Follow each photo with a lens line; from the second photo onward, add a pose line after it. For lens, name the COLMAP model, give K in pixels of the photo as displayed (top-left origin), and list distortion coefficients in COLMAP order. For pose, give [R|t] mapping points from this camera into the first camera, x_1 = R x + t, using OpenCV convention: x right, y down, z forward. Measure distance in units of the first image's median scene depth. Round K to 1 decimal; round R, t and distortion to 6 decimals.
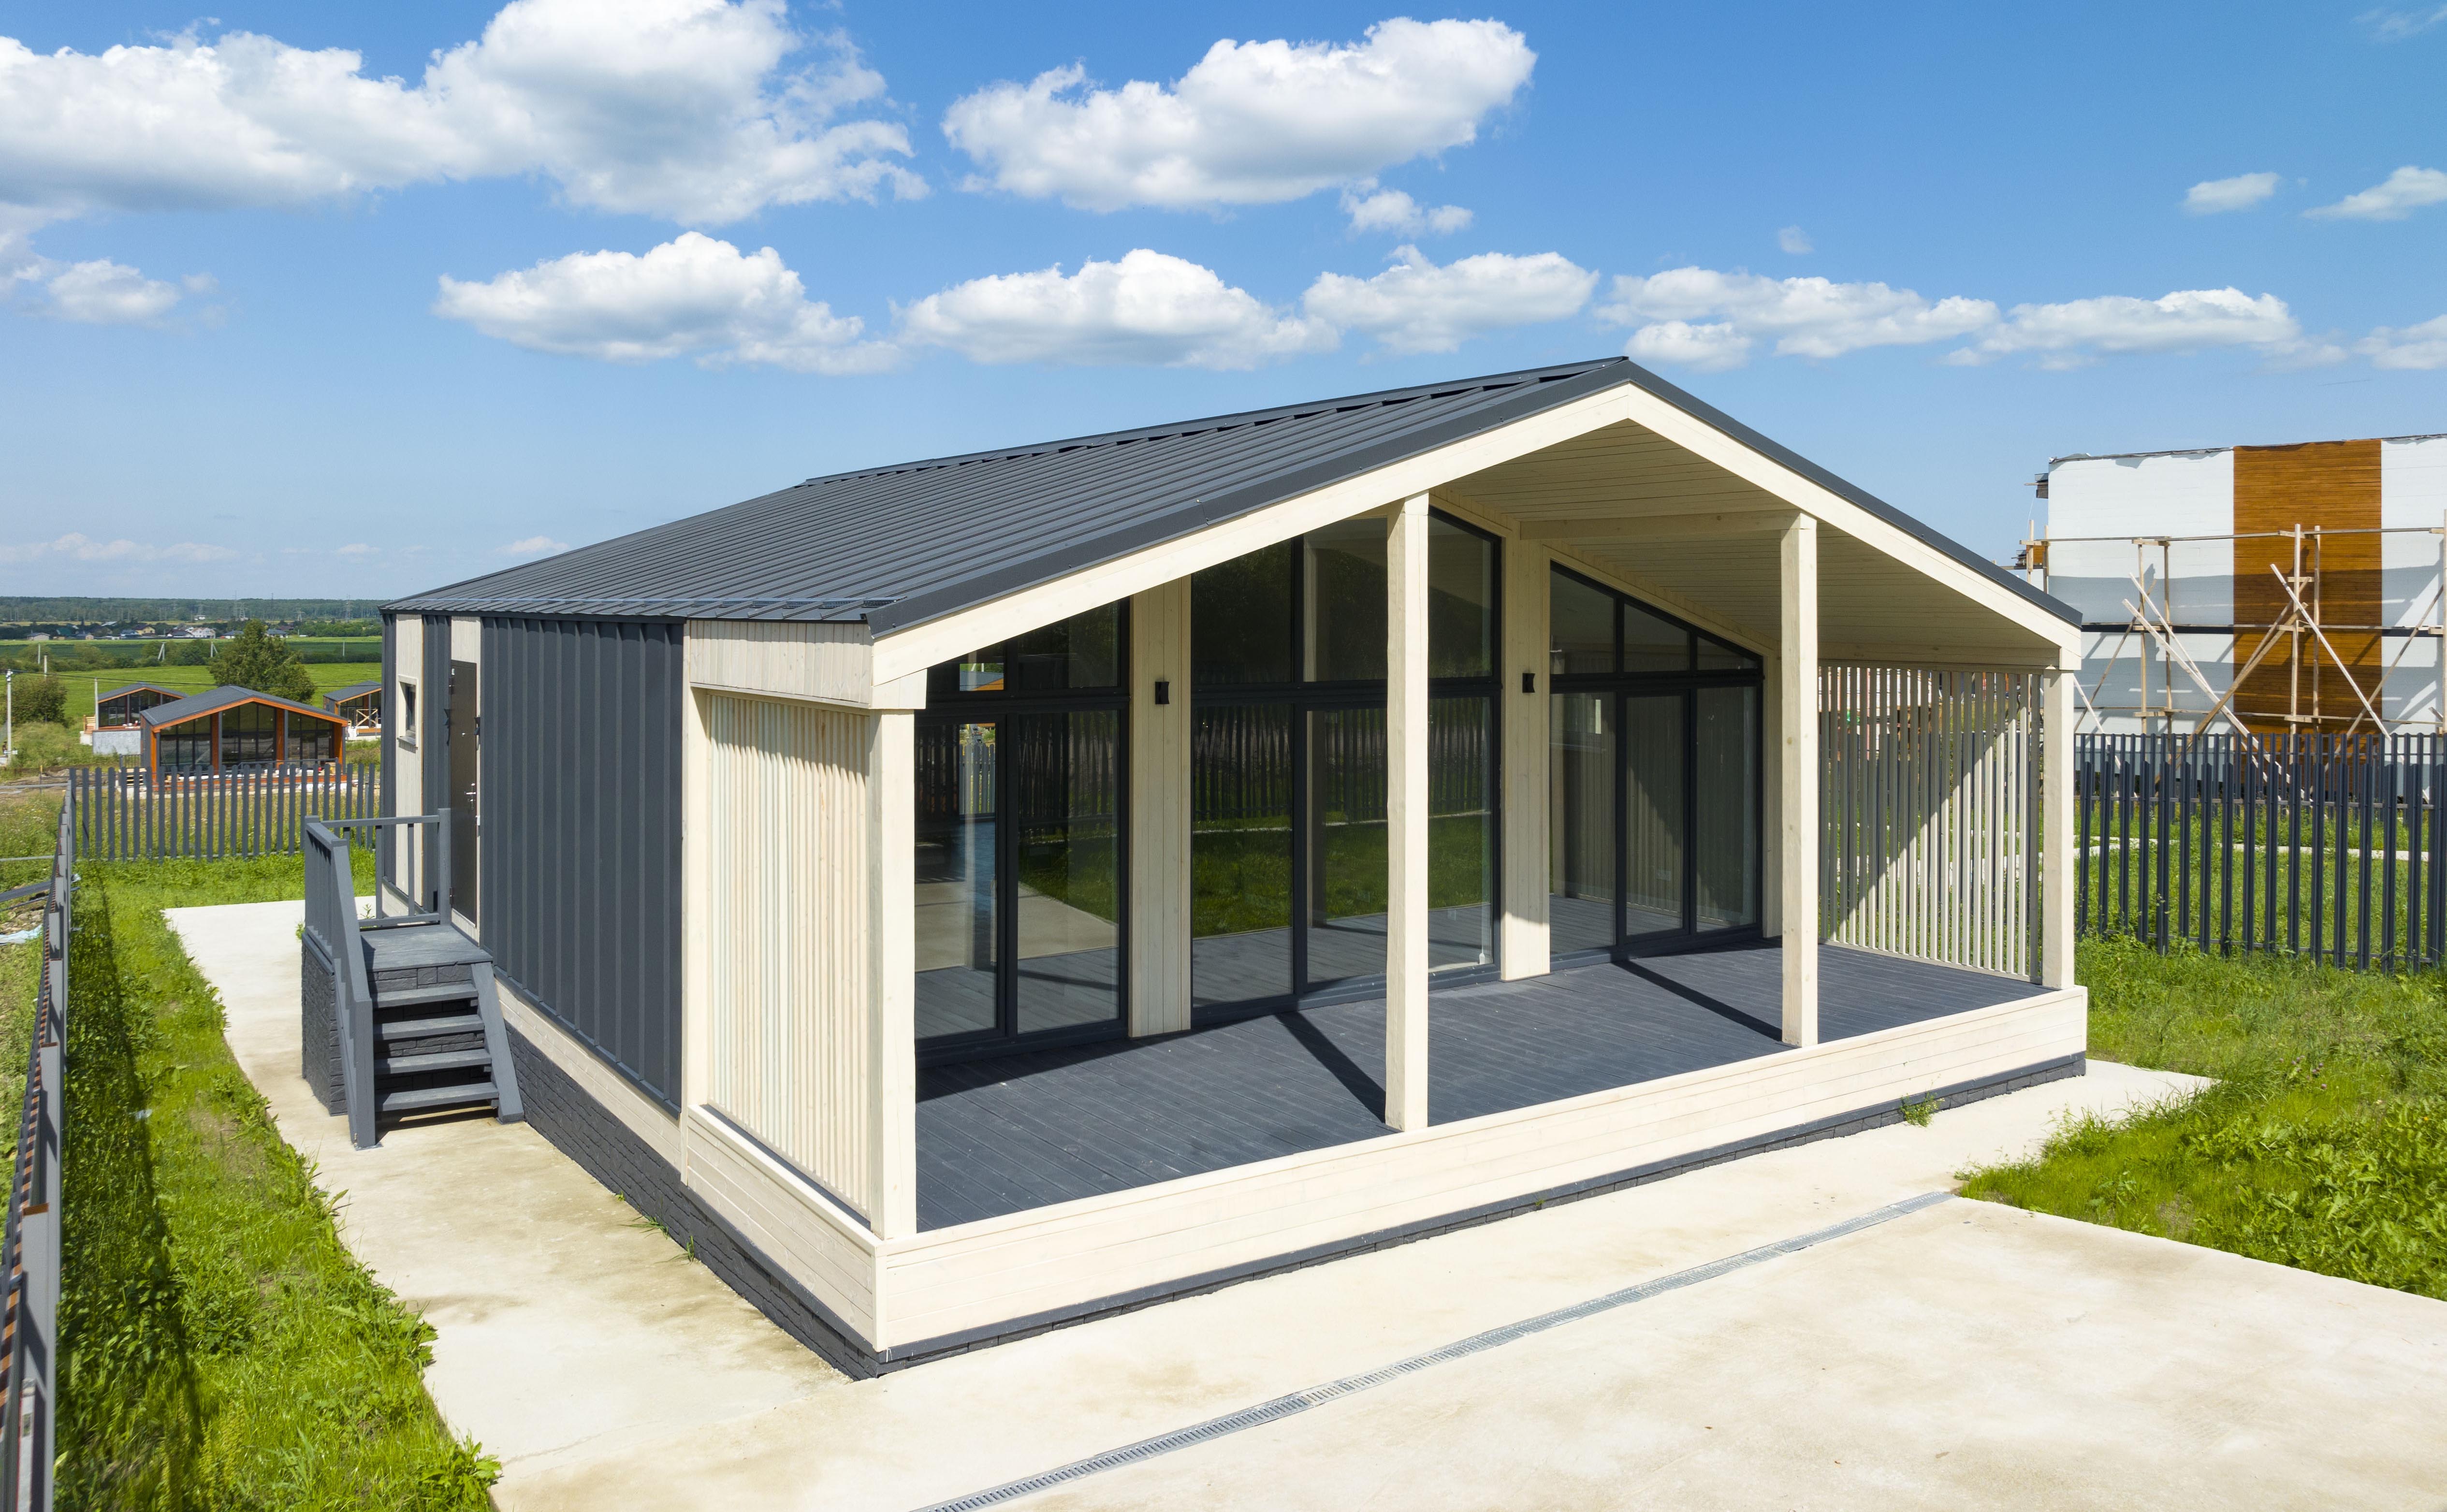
lens RADIAL K [[1758.8, 0, 1241.7], [0, 1758.8, 605.4], [0, 0, 1]] dist [-0.030282, -0.000579]
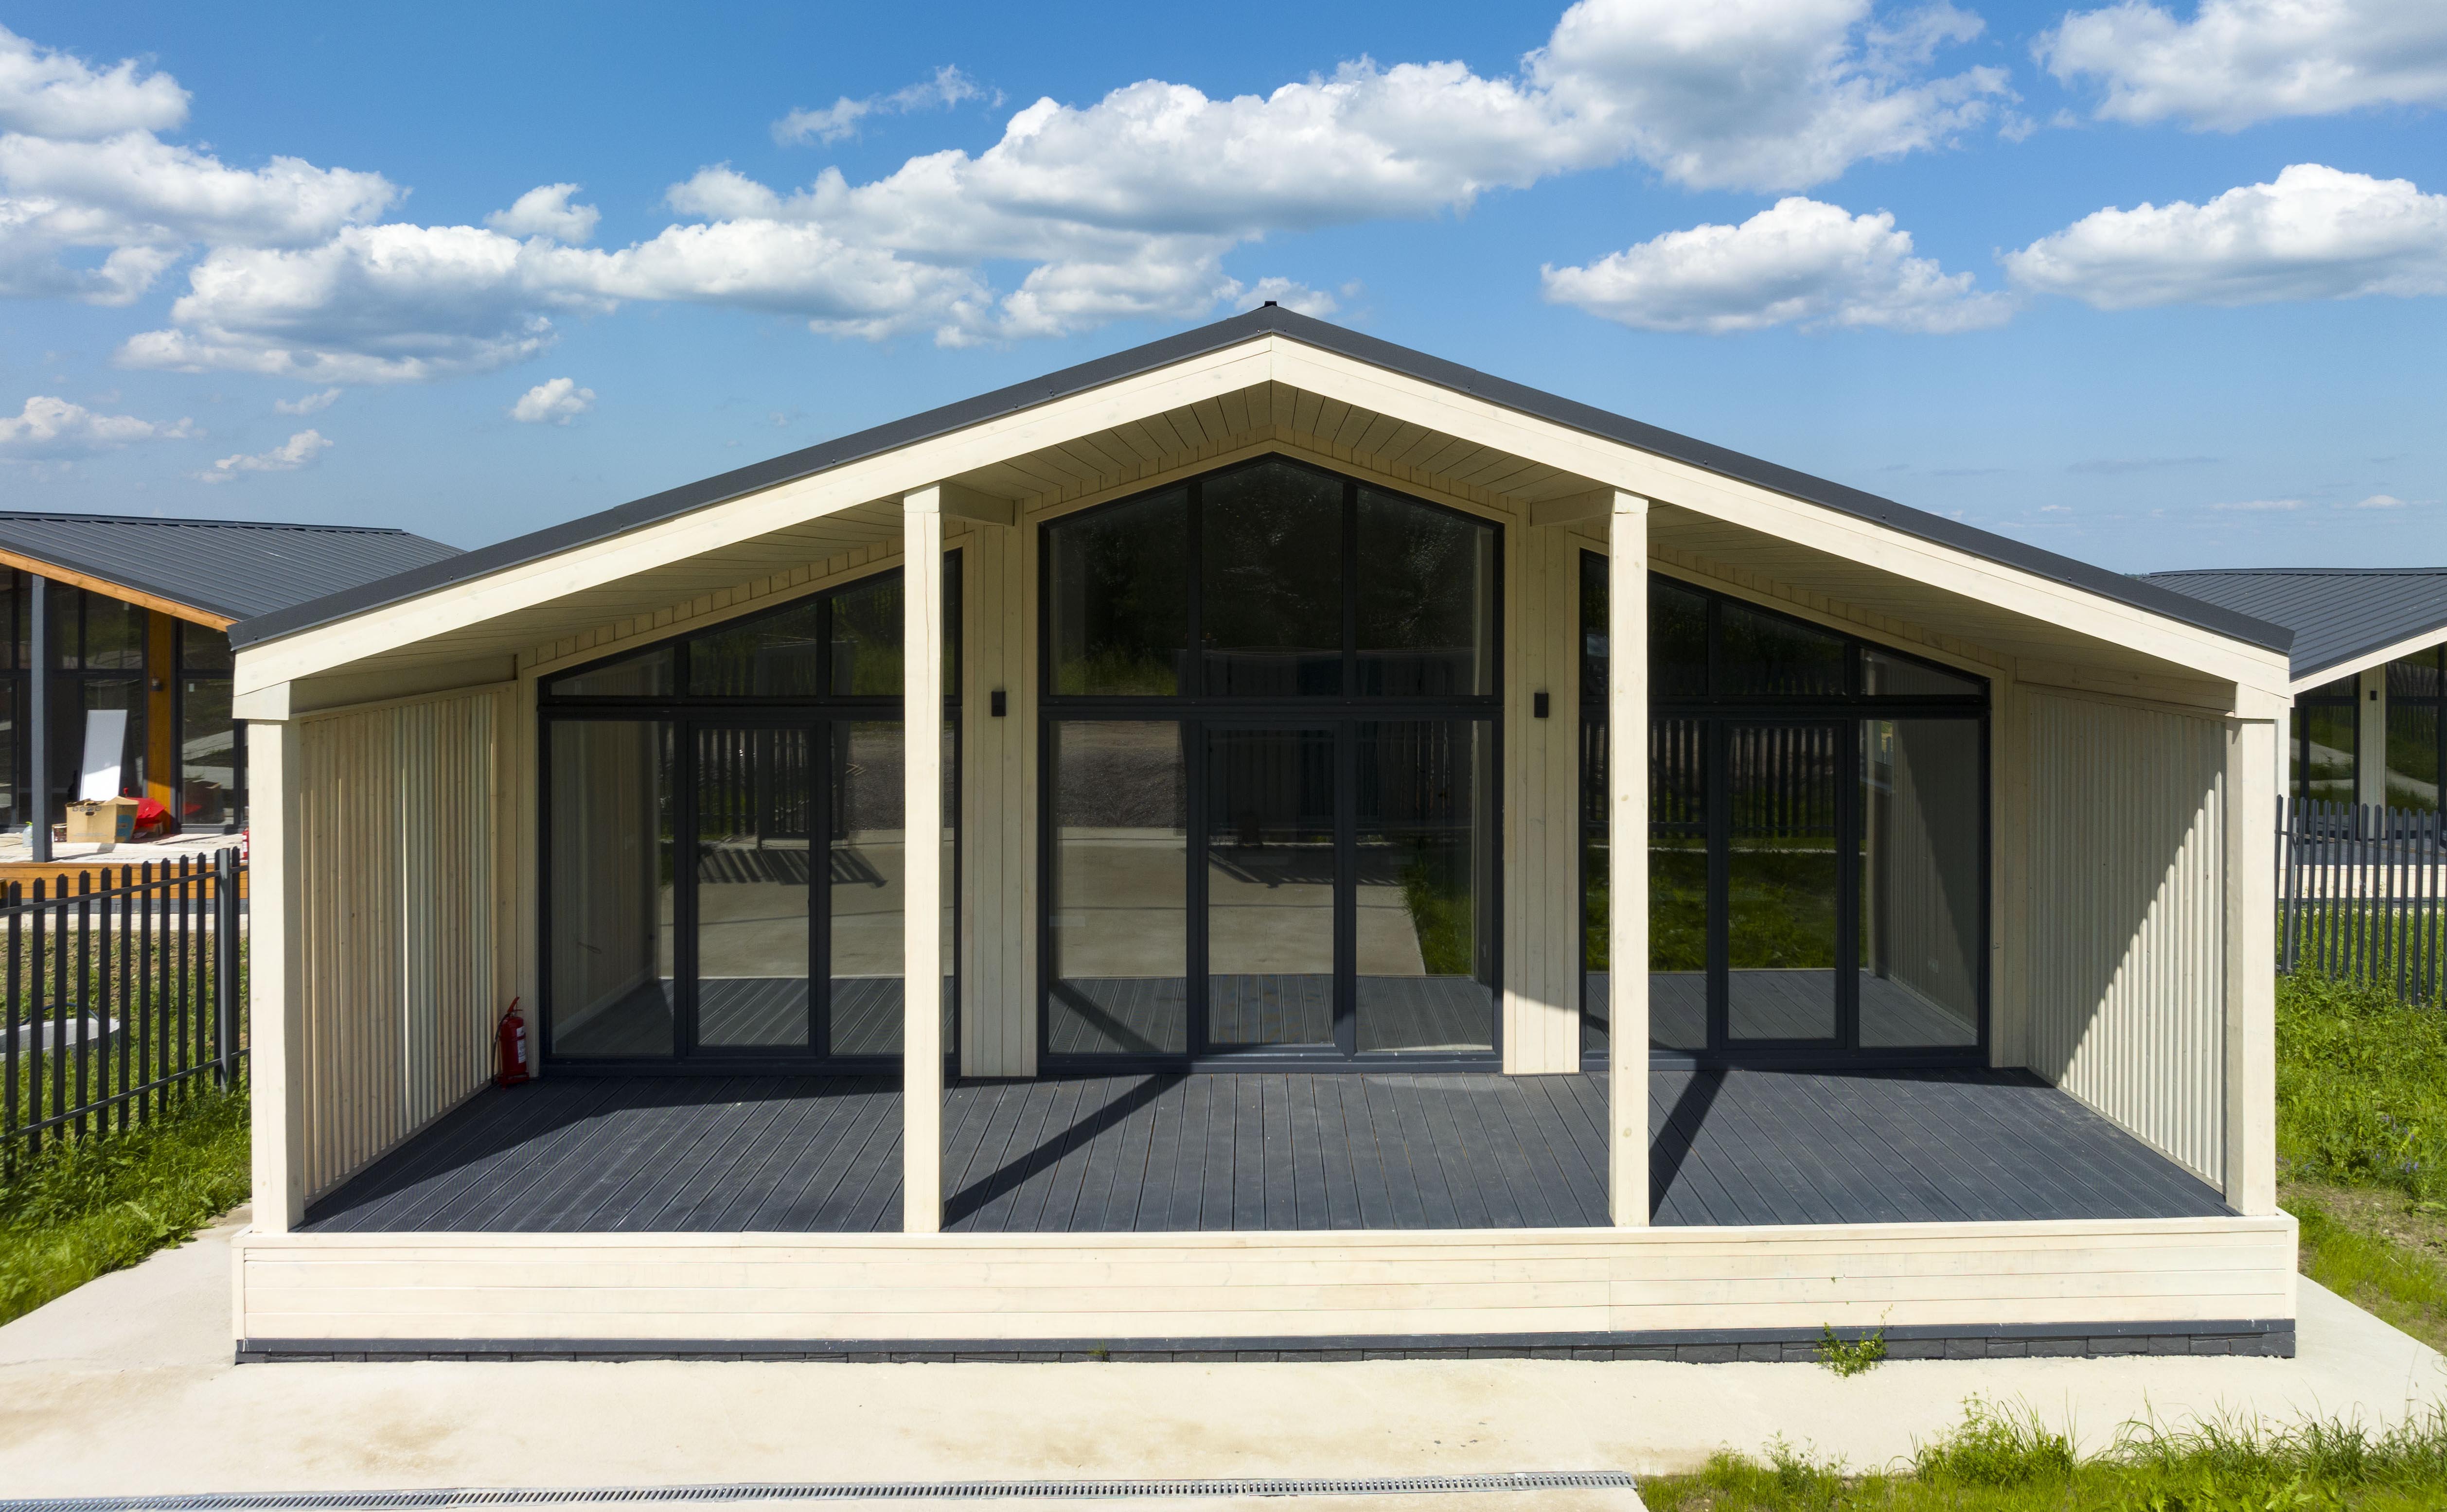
lens RADIAL K [[1804.2, 0, 1351.0], [0, 1804.2, 576.0], [0, 0, 1]] dist [-0.024589, -0.000726]
pose [[0.851883, 0.001696, -0.523729, 0.530838], [-0.001765, 0.999998, 0.000367, -0.015436], [0.523729, 0.000612, 0.851885, 0.262995]]
